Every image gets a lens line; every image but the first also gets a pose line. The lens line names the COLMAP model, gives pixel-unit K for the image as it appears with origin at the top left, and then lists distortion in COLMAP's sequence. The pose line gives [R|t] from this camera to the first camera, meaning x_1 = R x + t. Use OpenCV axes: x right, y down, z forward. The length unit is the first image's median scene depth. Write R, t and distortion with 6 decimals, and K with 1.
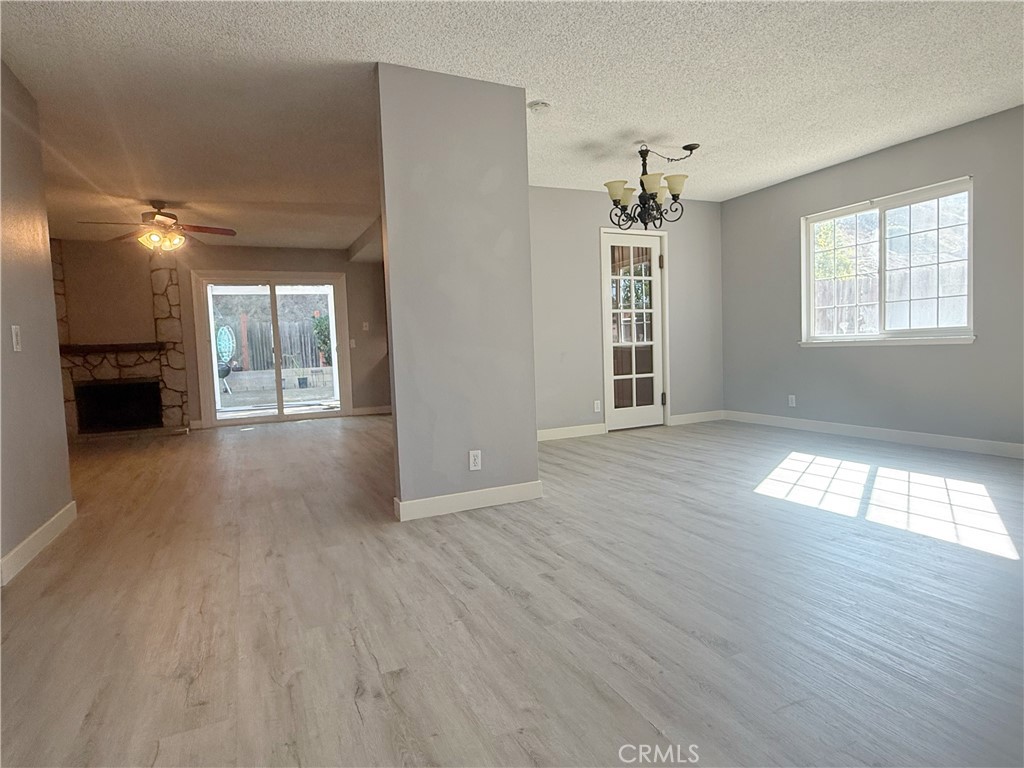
lens RADIAL K [[577.1, 0, 505.5], [0, 577.1, 386.3], [0, 0, 1]] dist [-0.005210, 0.000045]
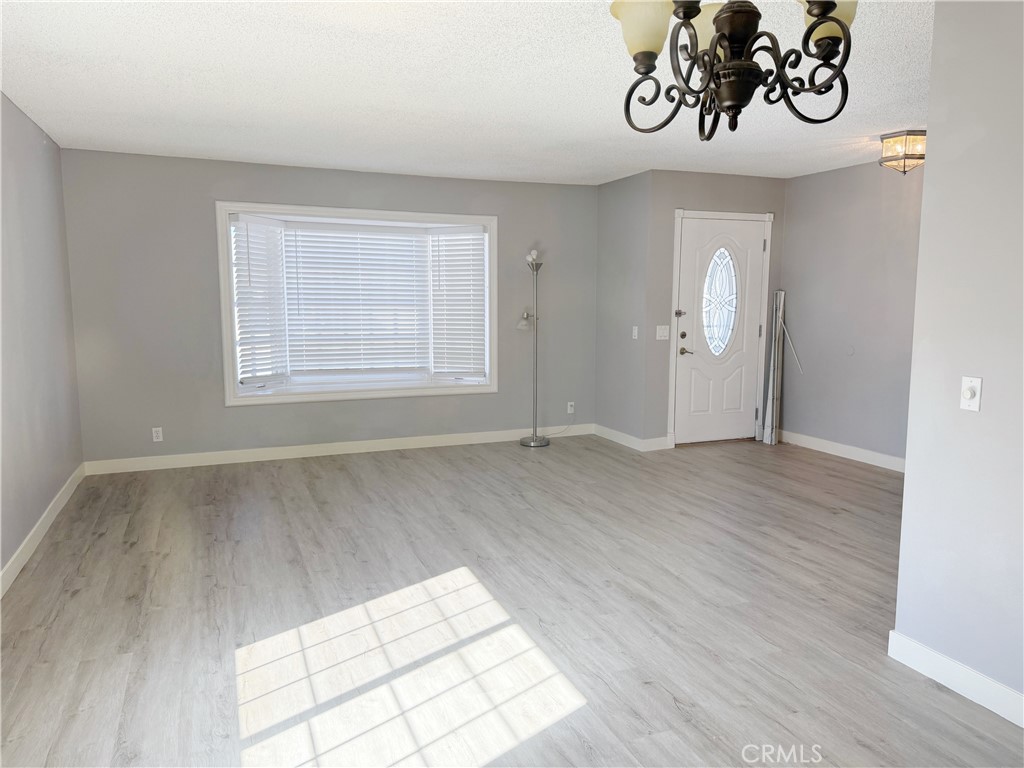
lens RADIAL K [[714.1, 0, 513.2], [0, 714.1, 384.0], [0, 0, 1]] dist [0.019715, -0.037298]
pose [[-0.998322, 0.039440, 0.042398, 0.316529], [0.046893, 0.980204, 0.192356, -0.198353], [-0.033972, 0.194022, -0.980409, 1.270935]]
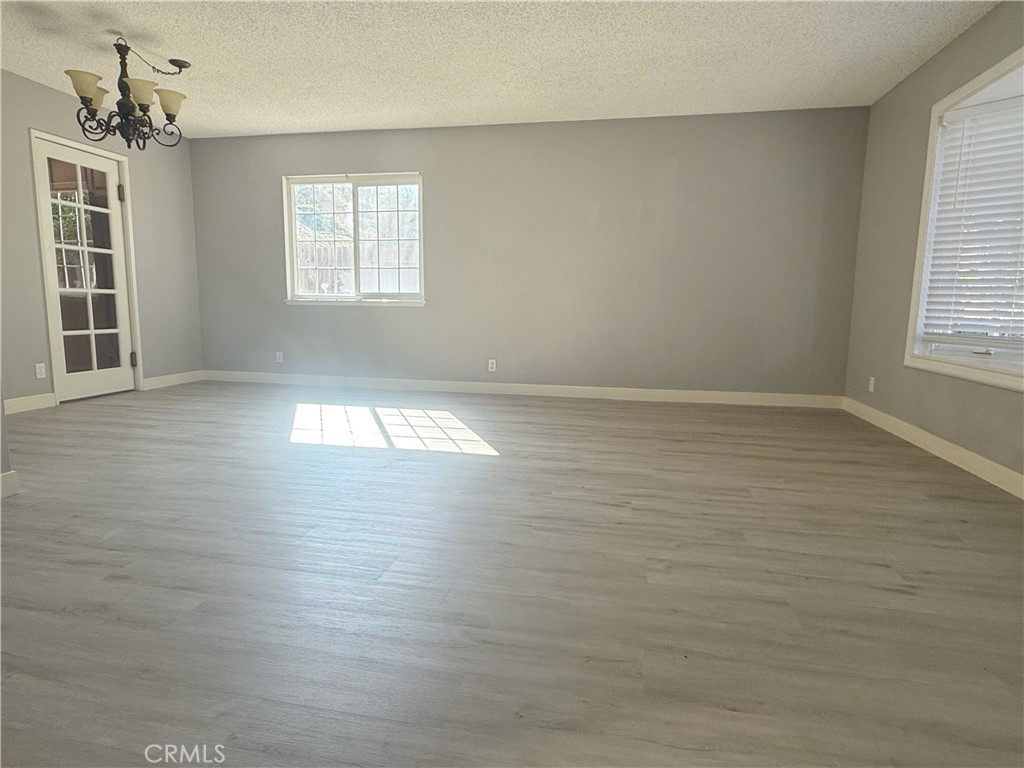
lens RADIAL K [[577.1, 0, 518.6], [0, 577.1, 389.9], [0, 0, 1]] dist [-0.005210, 0.000045]
pose [[0.583003, -0.070154, 0.809435, -0.105709], [0.016295, 0.997074, 0.074680, 0.016165], [-0.812306, -0.030349, 0.582441, 0.062659]]
